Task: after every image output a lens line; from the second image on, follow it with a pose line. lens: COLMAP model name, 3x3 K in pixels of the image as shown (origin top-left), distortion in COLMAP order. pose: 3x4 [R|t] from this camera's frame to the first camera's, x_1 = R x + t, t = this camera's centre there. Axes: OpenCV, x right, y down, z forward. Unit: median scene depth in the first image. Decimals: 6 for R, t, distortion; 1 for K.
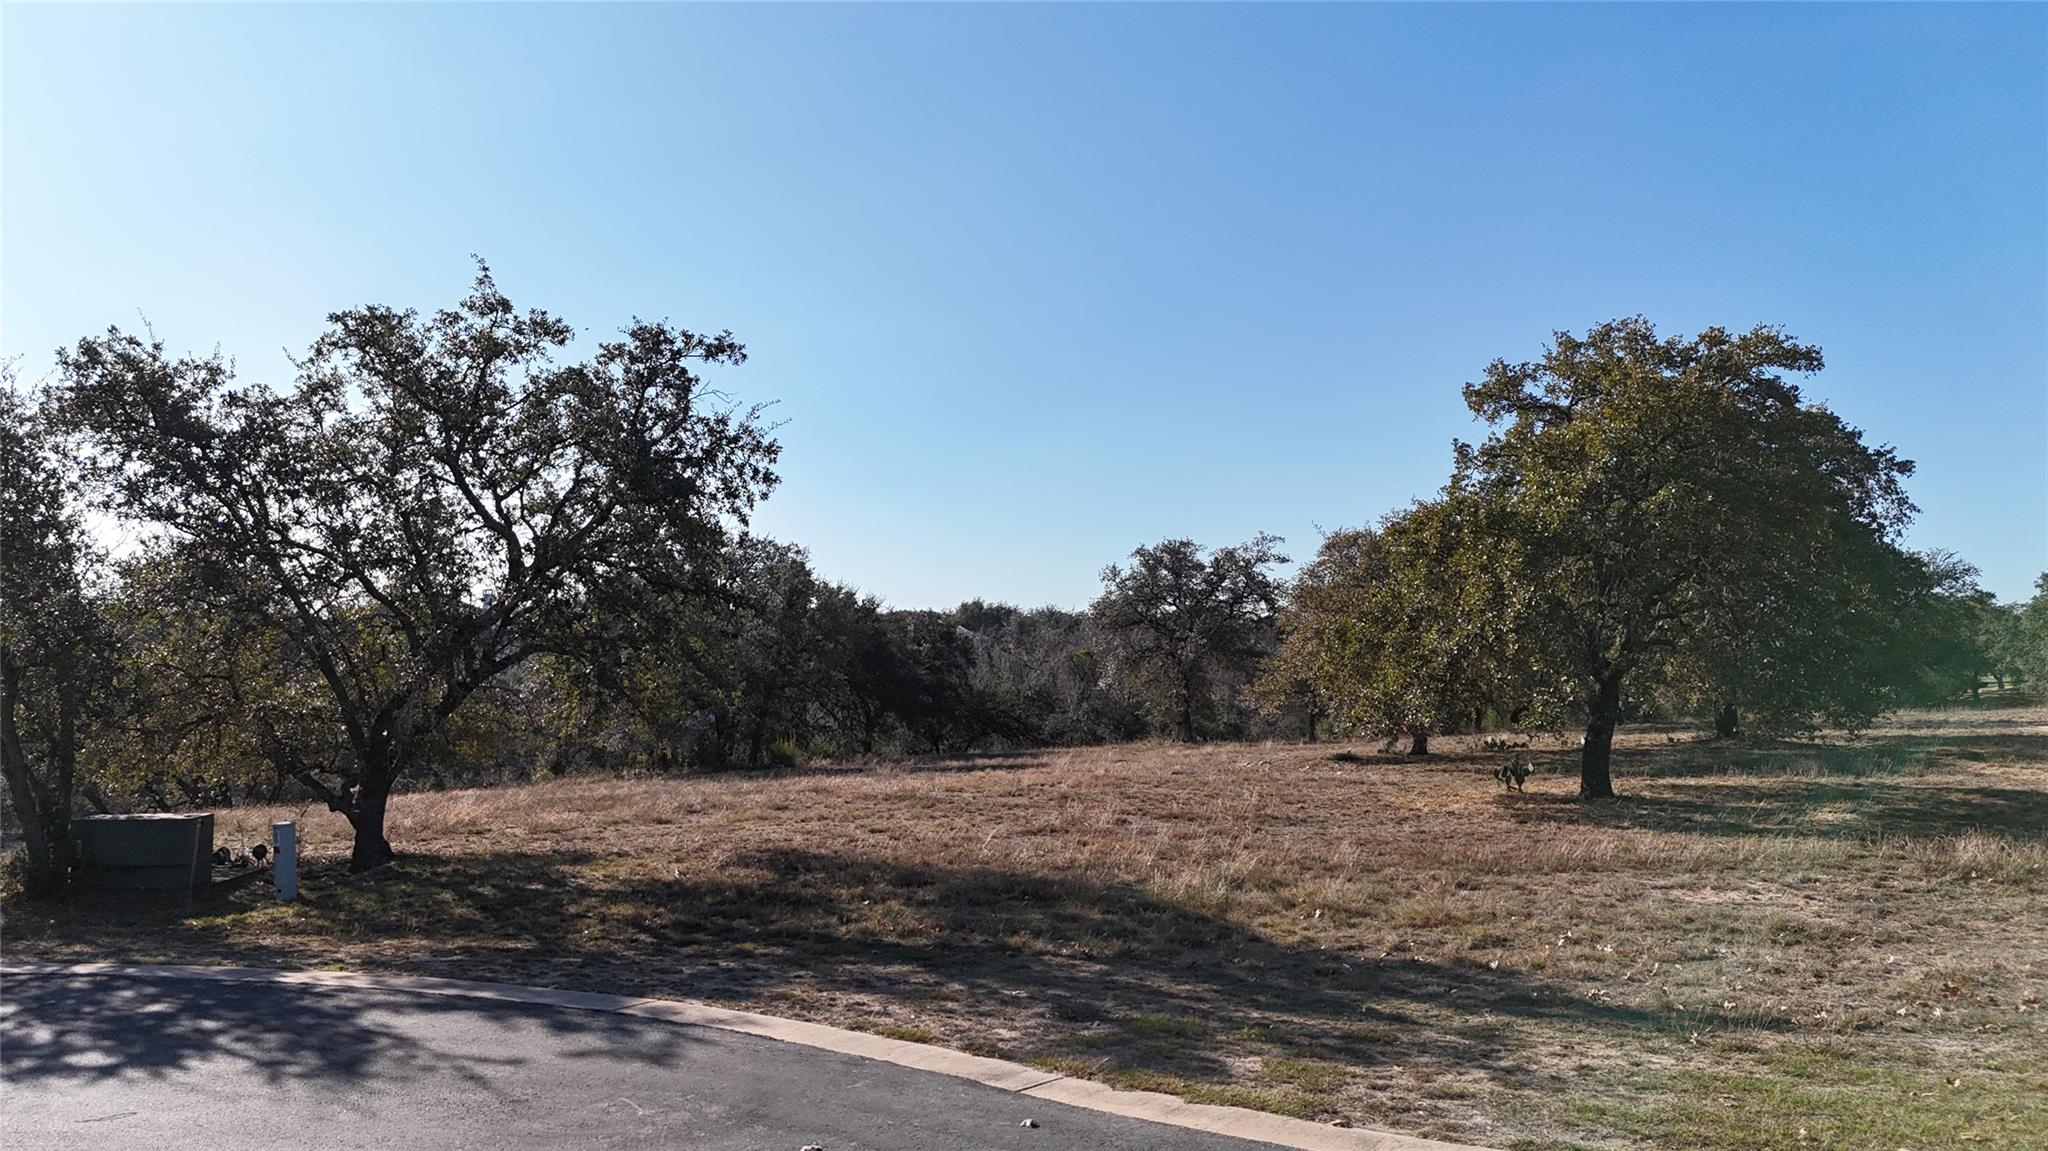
lens RADIAL K [[1494.7, 0, 1031.4], [0, 1494.7, 573.9], [0, 0, 1]] dist [0.081171, -0.078779]
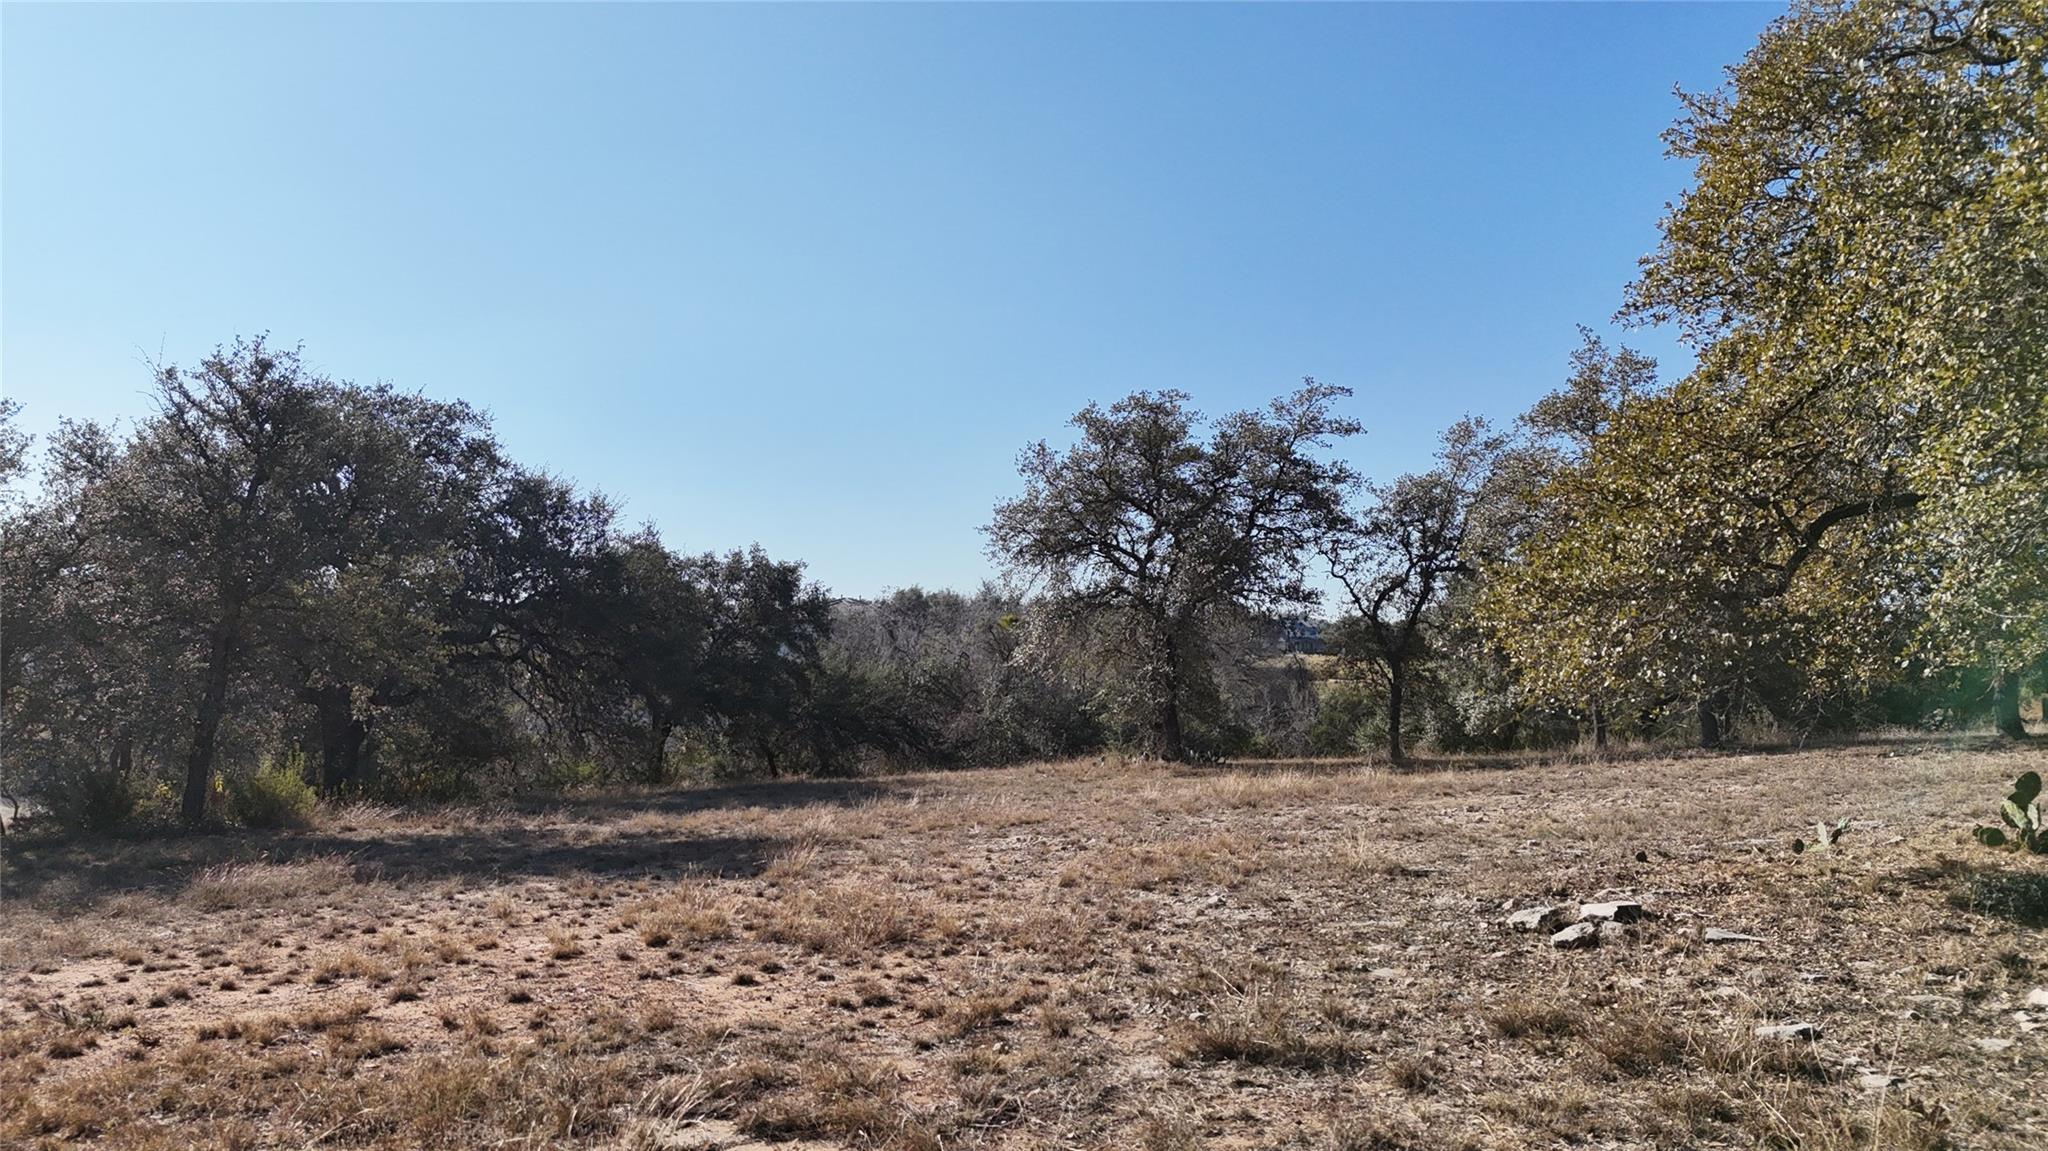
lens RADIAL K [[1494.7, 0, 1031.4], [0, 1494.7, 573.9], [0, 0, 1]] dist [0.081171, -0.078779]
pose [[0.999686, 0.003241, 0.024851, 0.038183], [-0.003171, 0.999991, -0.002857, 0.045210], [-0.024860, 0.002778, 0.999687, 0.448480]]
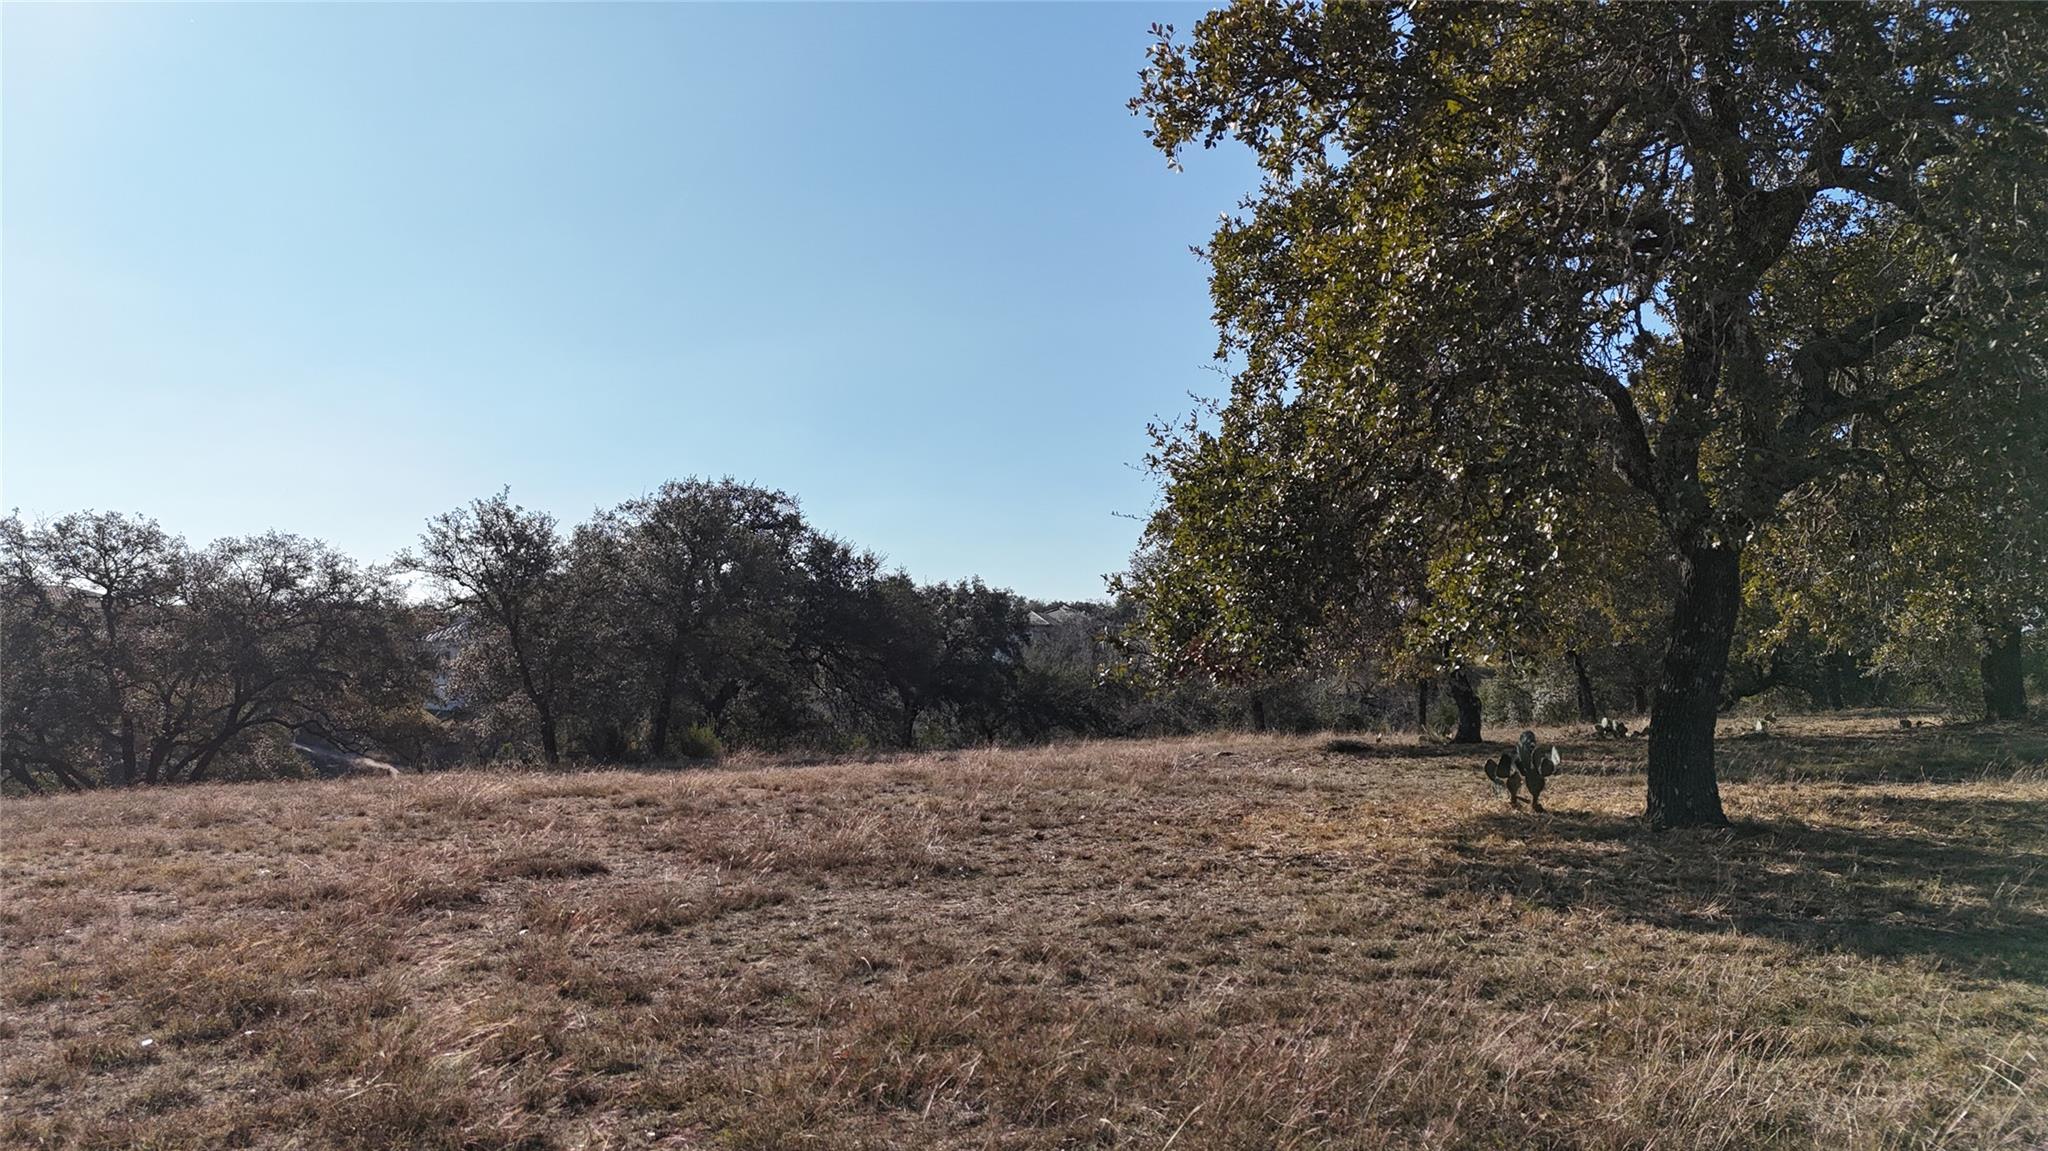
lens RADIAL K [[1494.7, 0, 1031.4], [0, 1494.7, 573.9], [0, 0, 1]] dist [0.081171, -0.078779]
pose [[0.991136, -0.006789, -0.132679, 0.090473], [0.006792, 0.999977, -0.000430, 0.027562], [0.132679, -0.000475, 0.991159, 0.201143]]
